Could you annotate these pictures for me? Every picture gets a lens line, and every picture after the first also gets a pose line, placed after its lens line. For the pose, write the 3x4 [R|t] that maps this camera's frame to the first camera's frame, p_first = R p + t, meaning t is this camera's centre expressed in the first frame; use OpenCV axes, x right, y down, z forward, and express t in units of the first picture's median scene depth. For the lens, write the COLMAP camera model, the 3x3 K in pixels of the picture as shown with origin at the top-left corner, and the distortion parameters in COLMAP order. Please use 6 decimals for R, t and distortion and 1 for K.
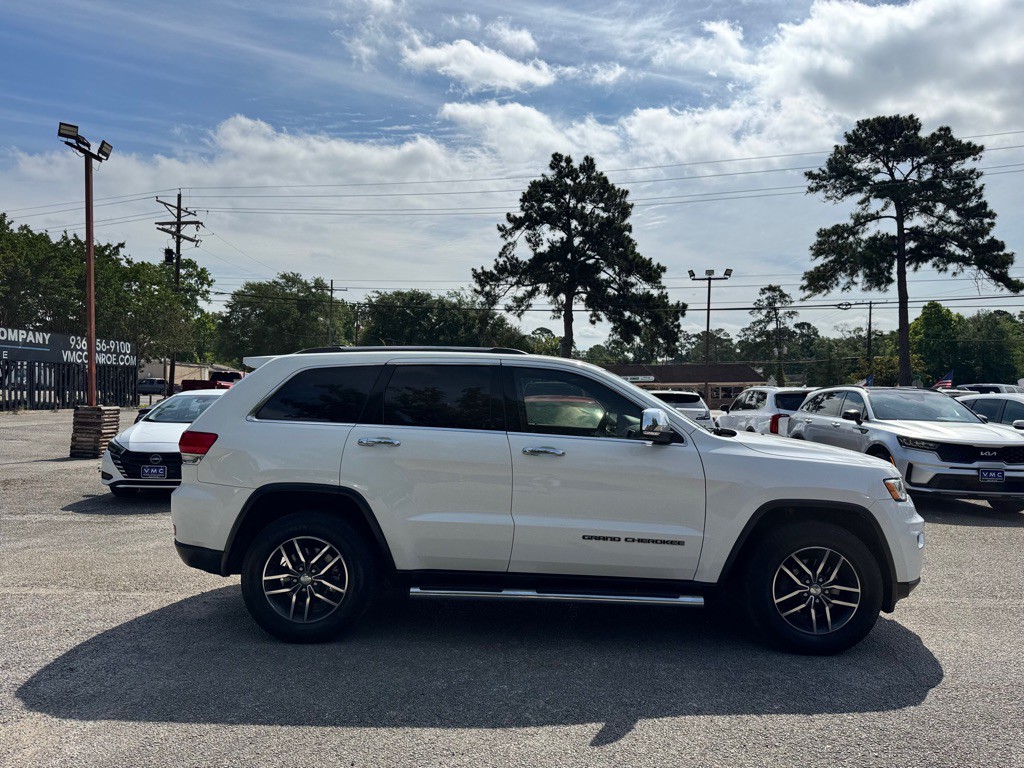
lens RADIAL K [[718.2, 0, 512.8], [0, 718.2, 362.2], [0, 0, 1]] dist [0.000389, 0.000597]
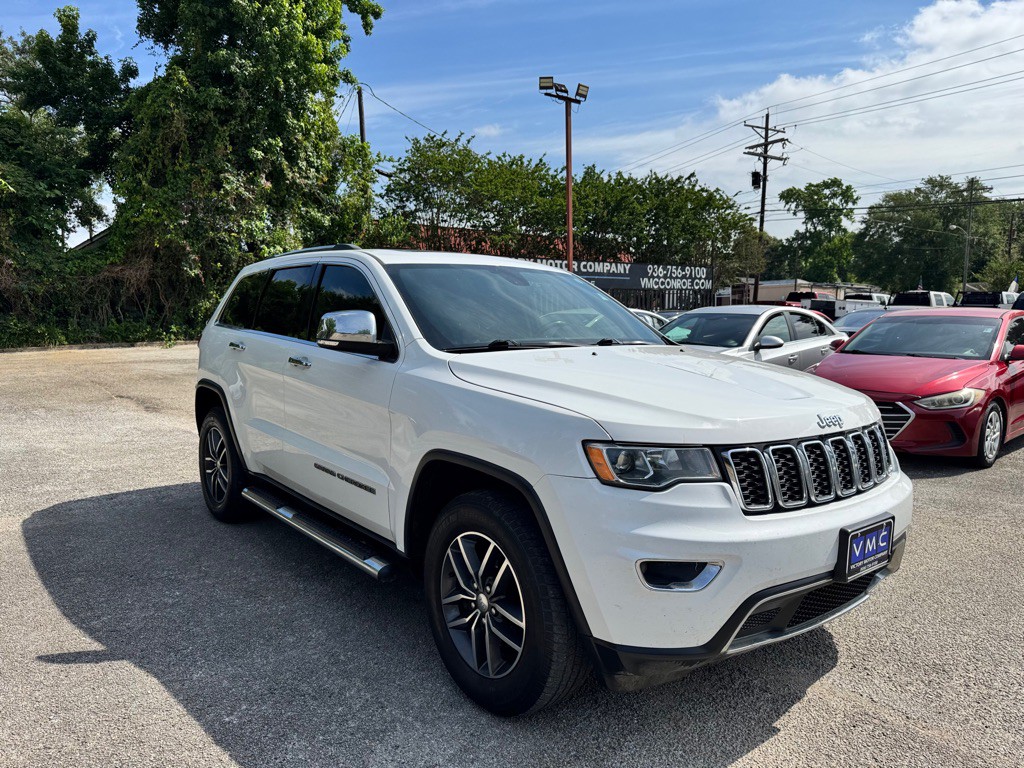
lens RADIAL K [[720.3, 0, 523.7], [0, 720.3, 382.8], [0, 0, 1]] dist [-0.005356, -0.006475]
pose [[0.657156, 0.057045, -0.751593, 0.109812], [0.045044, 0.992378, 0.114705, 0.008017], [0.752407, -0.109234, 0.649578, 0.080576]]
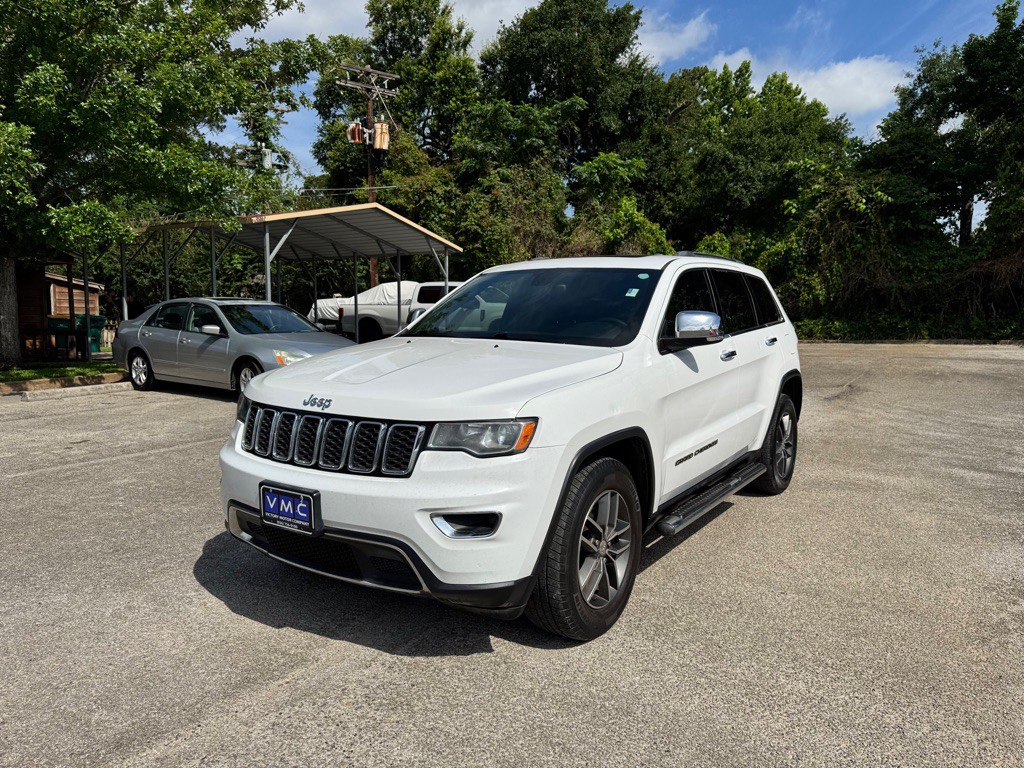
lens RADIAL K [[723.0, 0, 512.5], [0, 723.0, 396.2], [0, 0, 1]] dist [0.003860, -0.040214]
pose [[-0.553952, 0.083034, -0.828397, 0.134996], [0.043057, 0.996540, 0.071095, 0.016025], [0.831434, 0.003715, -0.555611, 0.222089]]
